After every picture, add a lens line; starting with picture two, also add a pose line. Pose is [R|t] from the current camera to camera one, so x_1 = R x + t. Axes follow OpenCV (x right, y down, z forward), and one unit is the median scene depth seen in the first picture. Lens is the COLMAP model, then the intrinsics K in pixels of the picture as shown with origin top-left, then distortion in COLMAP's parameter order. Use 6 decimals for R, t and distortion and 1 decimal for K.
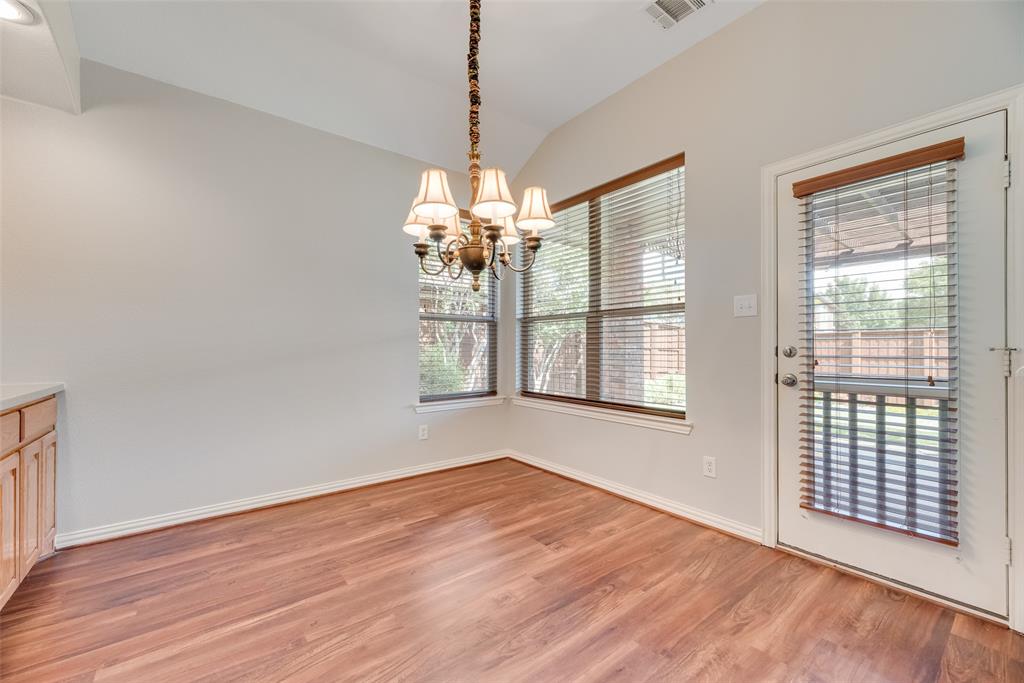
lens RADIAL K [[415.1, 0, 512.0], [0, 415.1, 342.3], [0, 0, 1]] dist [0.001899, -0.000126]
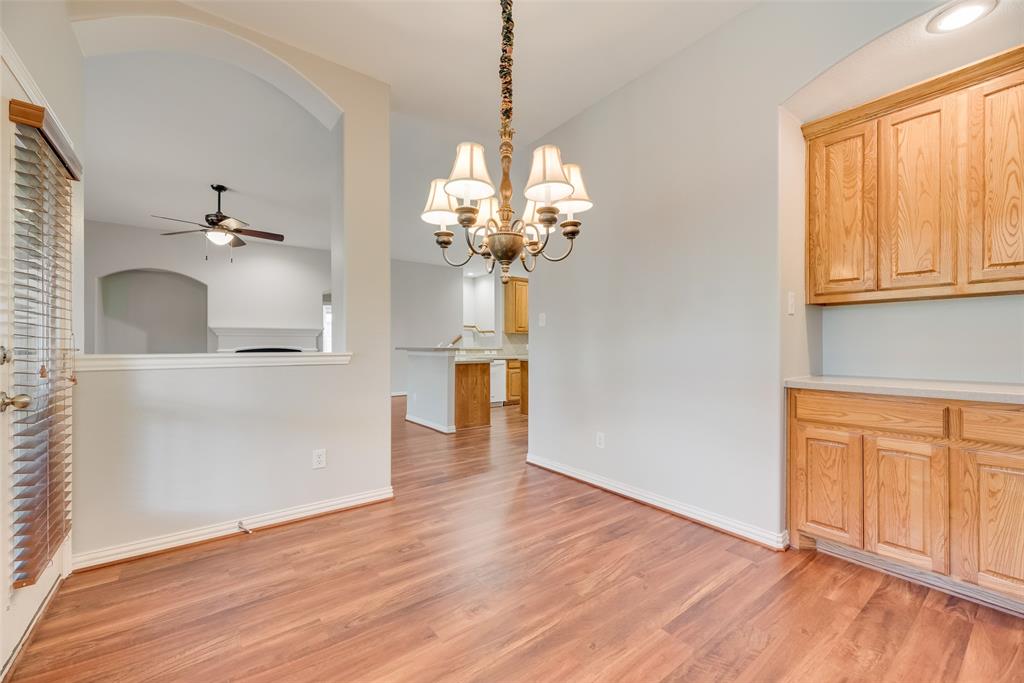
lens RADIAL K [[415.1, 0, 512.5], [0, 415.1, 345.9], [0, 0, 1]] dist [0.001899, -0.000126]
pose [[-0.999924, 0.003111, 0.011931, -0.122013], [0.003059, 0.999986, -0.004357, 0.014828], [-0.011944, -0.004320, -0.999919, 2.060744]]
